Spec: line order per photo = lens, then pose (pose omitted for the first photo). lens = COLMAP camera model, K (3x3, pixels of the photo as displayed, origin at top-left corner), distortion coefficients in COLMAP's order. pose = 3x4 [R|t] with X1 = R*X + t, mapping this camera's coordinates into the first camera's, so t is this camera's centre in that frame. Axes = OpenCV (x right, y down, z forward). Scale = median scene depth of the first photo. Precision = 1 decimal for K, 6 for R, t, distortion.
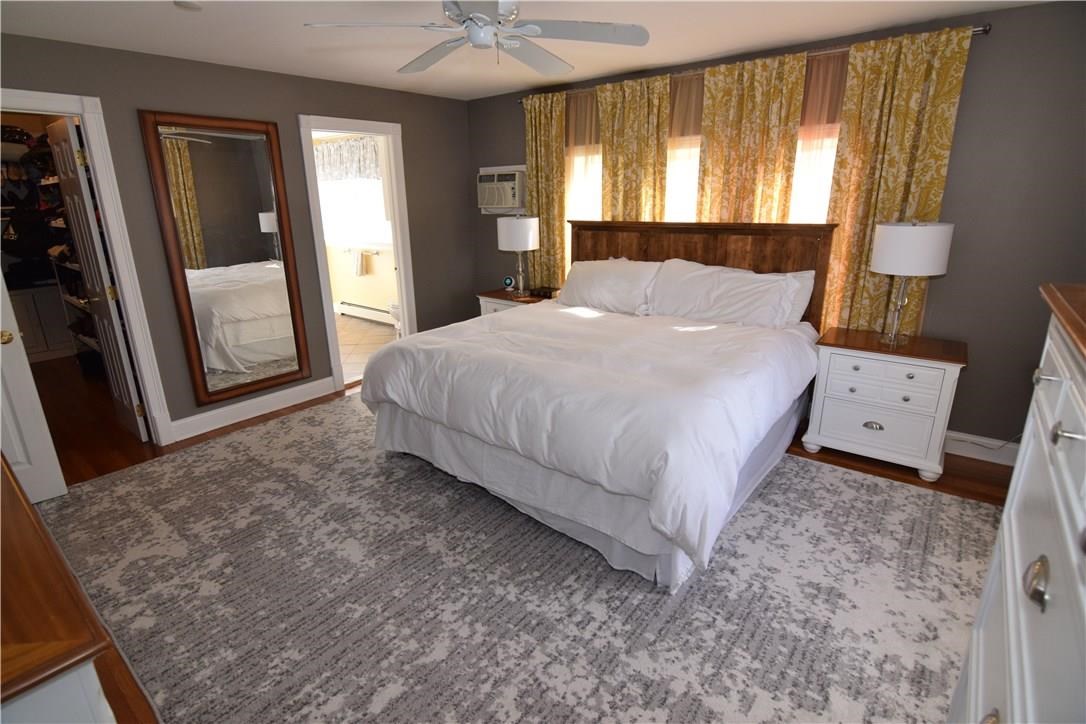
lens RADIAL K [[524.5, 0, 541.4], [0, 524.5, 357.4], [0, 0, 1]] dist [-0.009371, -0.007771]
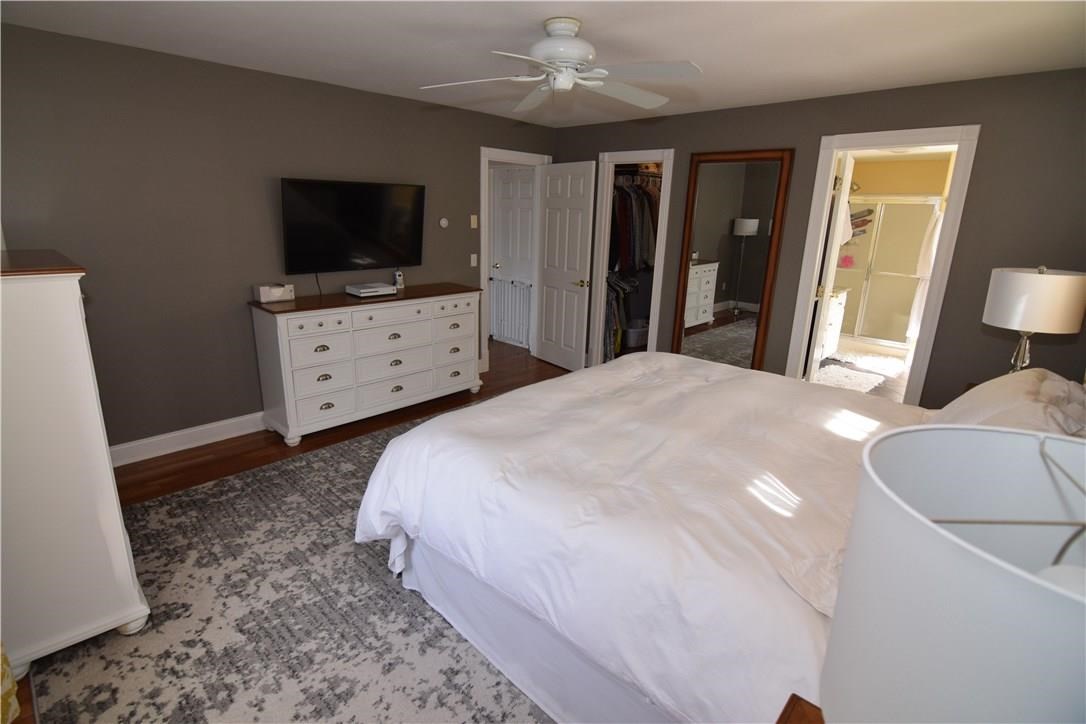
lens RADIAL K [[524.5, 0, 542.7], [0, 524.5, 361.7], [0, 0, 1]] dist [-0.009371, -0.007771]
pose [[-0.085689, 0.288620, -0.953602, 1.255813], [-0.309695, 0.901993, 0.300828, -0.426882], [0.946967, 0.321103, 0.012093, 1.238824]]
